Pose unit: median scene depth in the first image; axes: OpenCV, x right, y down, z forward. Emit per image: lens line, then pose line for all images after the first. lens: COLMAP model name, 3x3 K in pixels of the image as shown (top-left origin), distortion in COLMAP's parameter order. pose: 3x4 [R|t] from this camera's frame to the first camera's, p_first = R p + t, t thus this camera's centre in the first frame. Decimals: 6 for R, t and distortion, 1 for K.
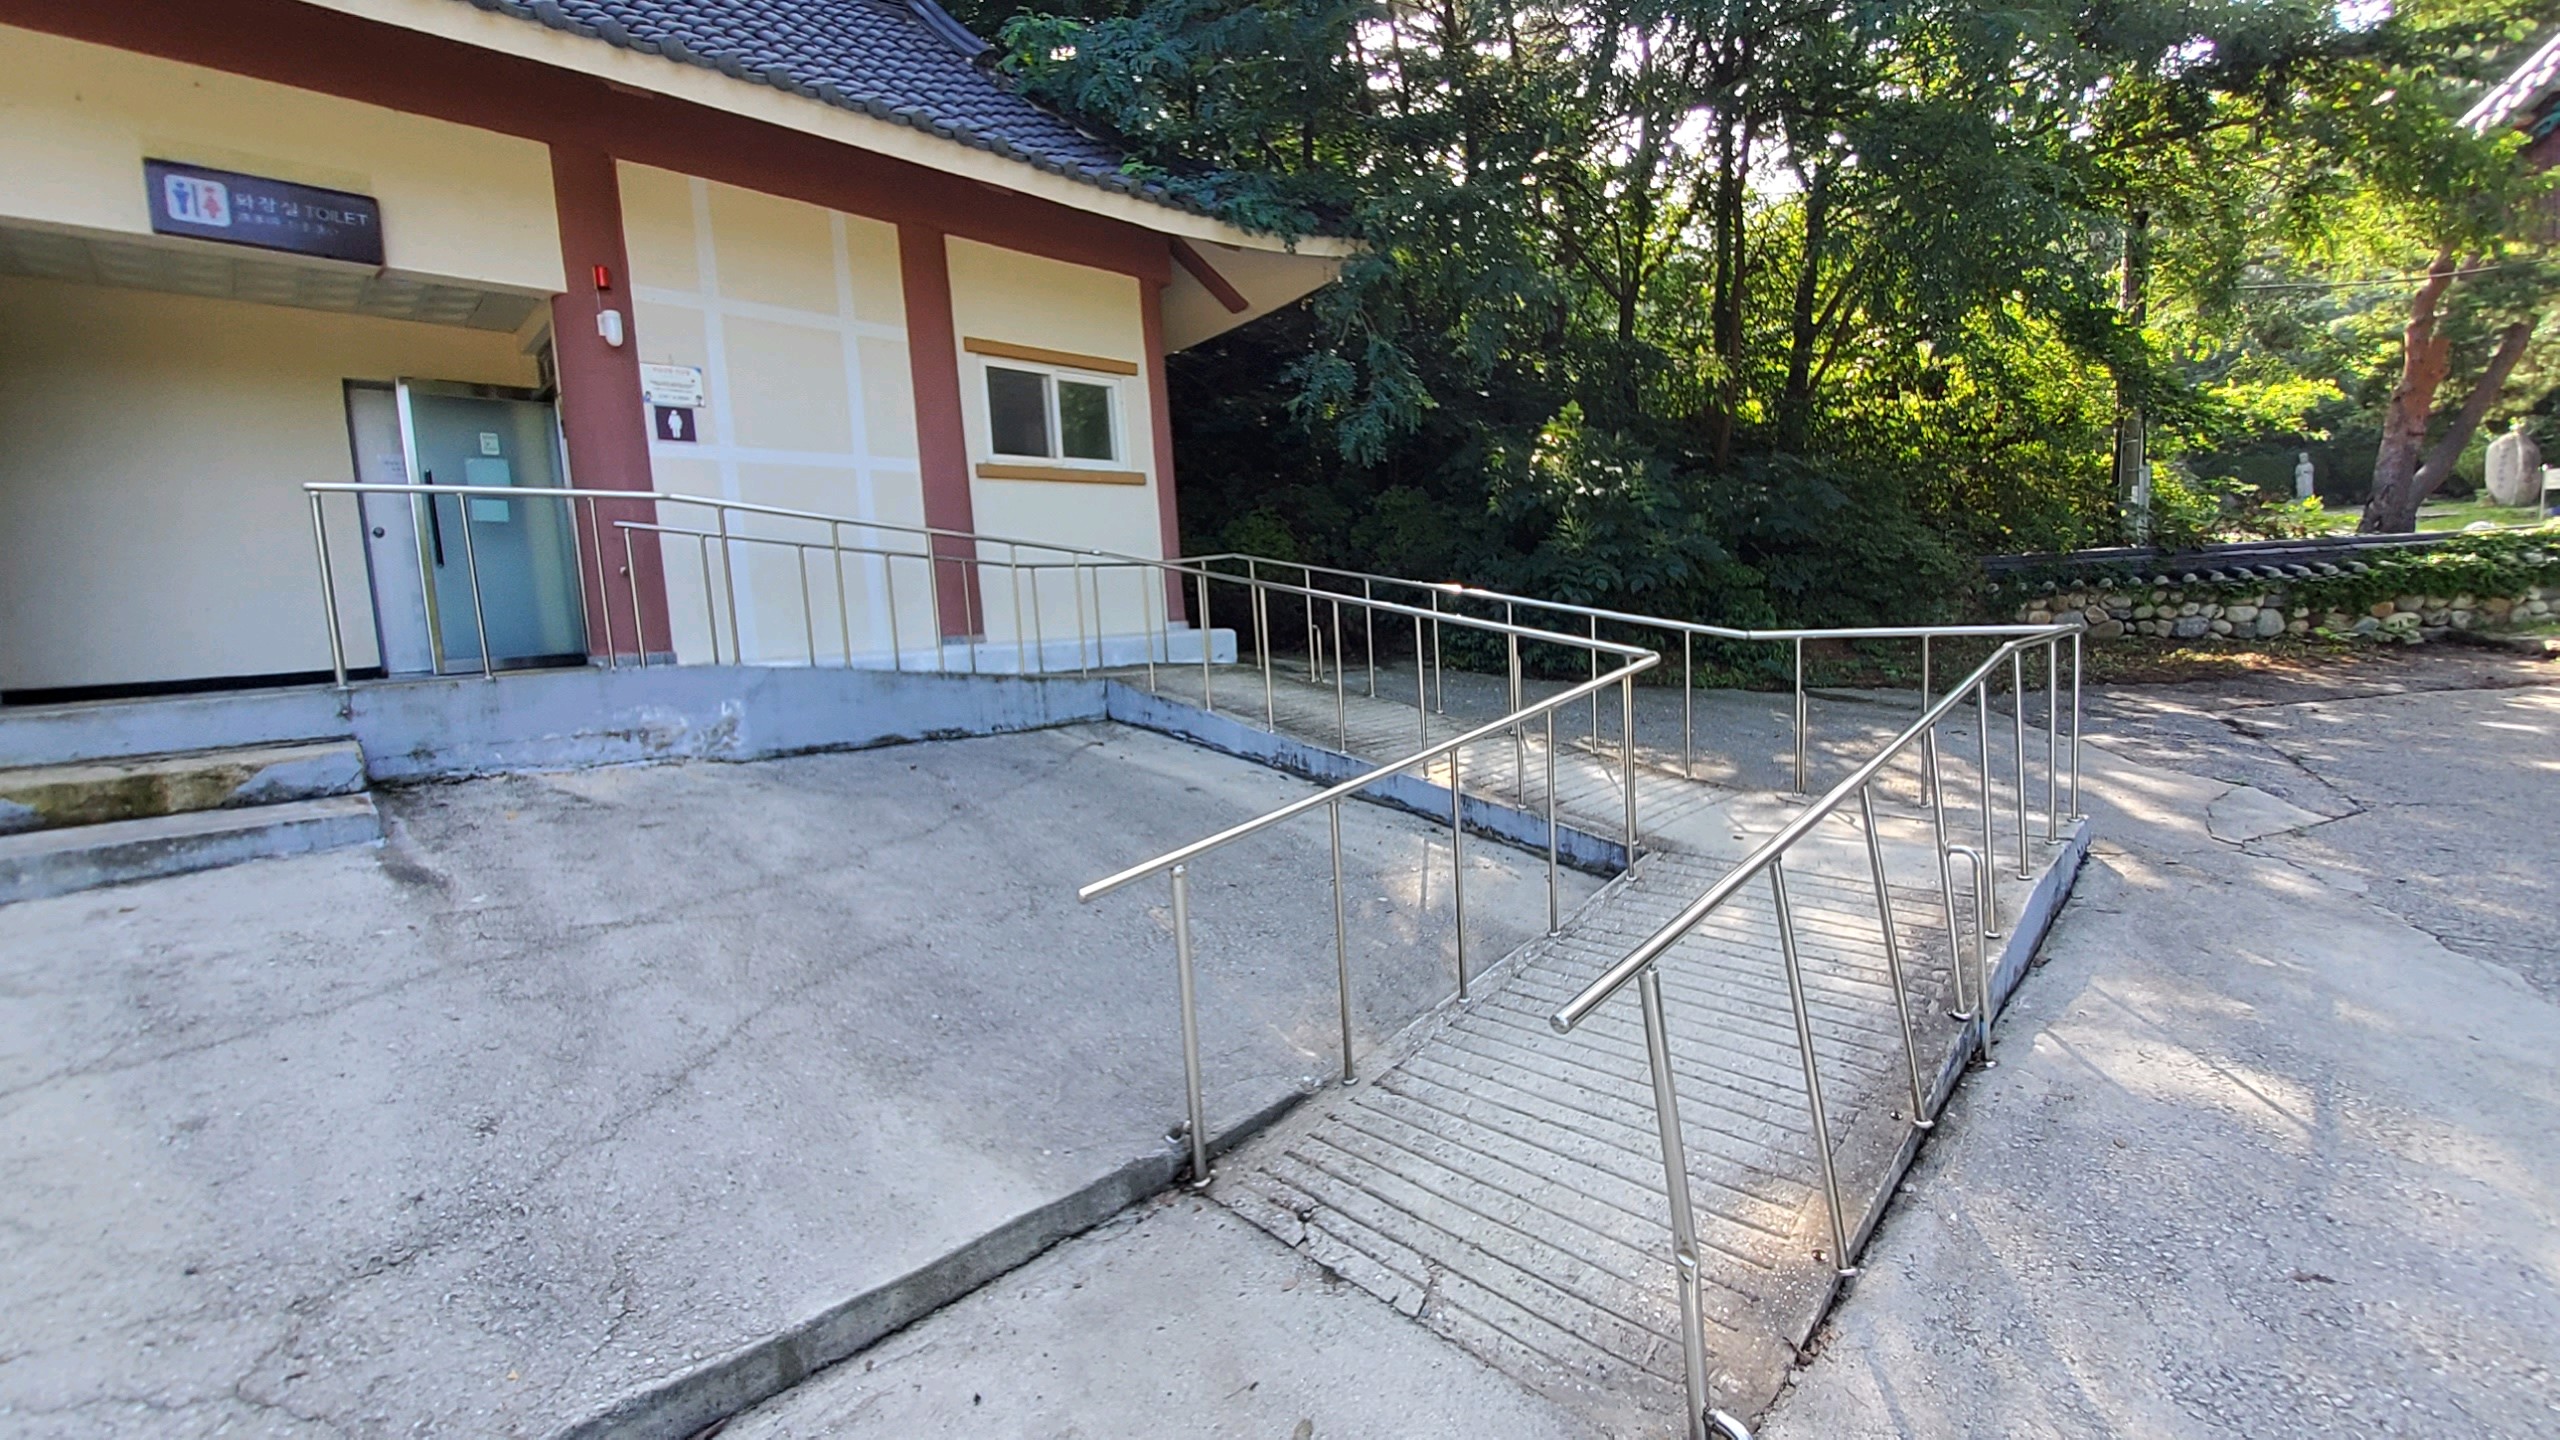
lens RADIAL K [[1000.9, 0, 1293.4], [0, 1000.9, 728.9], [0, 0, 1]] dist [-0.020625, -0.000696]
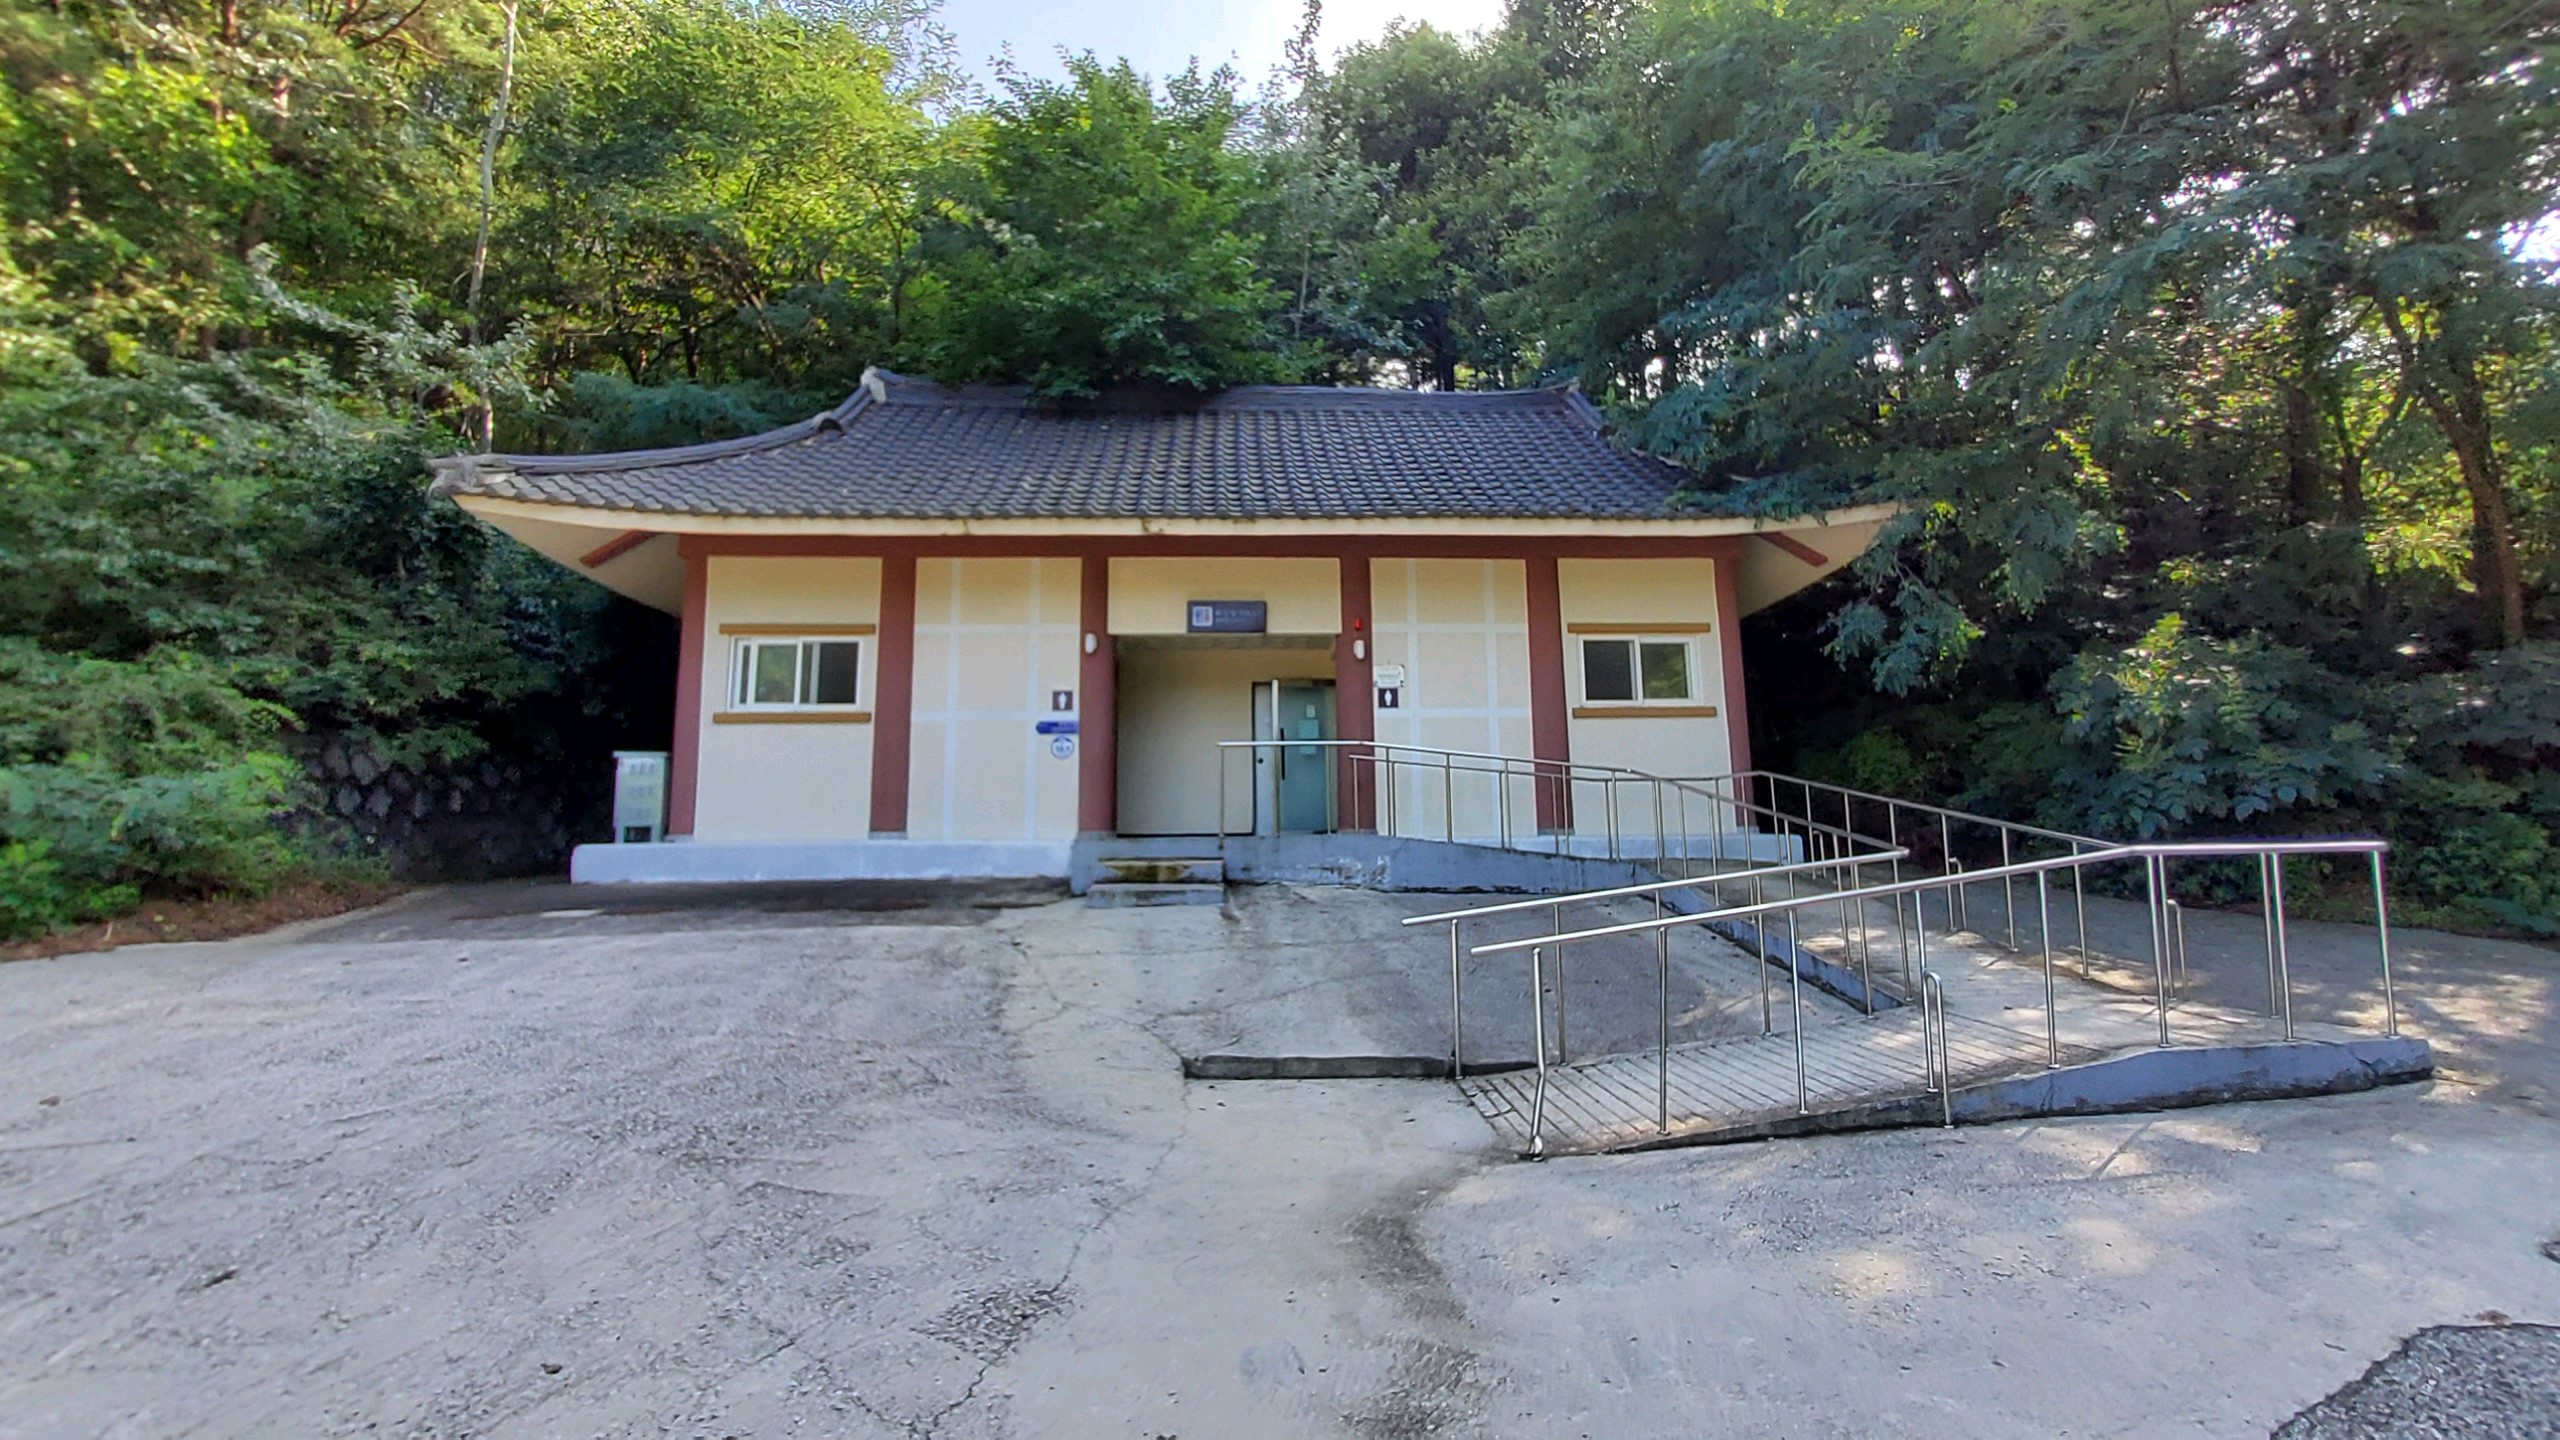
lens RADIAL K [[1000.9, 0, 1288.1], [0, 1000.9, 729.3], [0, 0, 1]] dist [-0.020625, -0.000696]
pose [[0.726905, -0.033662, -0.685913, 0.437032], [-0.108278, 0.980687, -0.162878, 0.047878], [0.678149, 0.192665, 0.709221, -0.339745]]
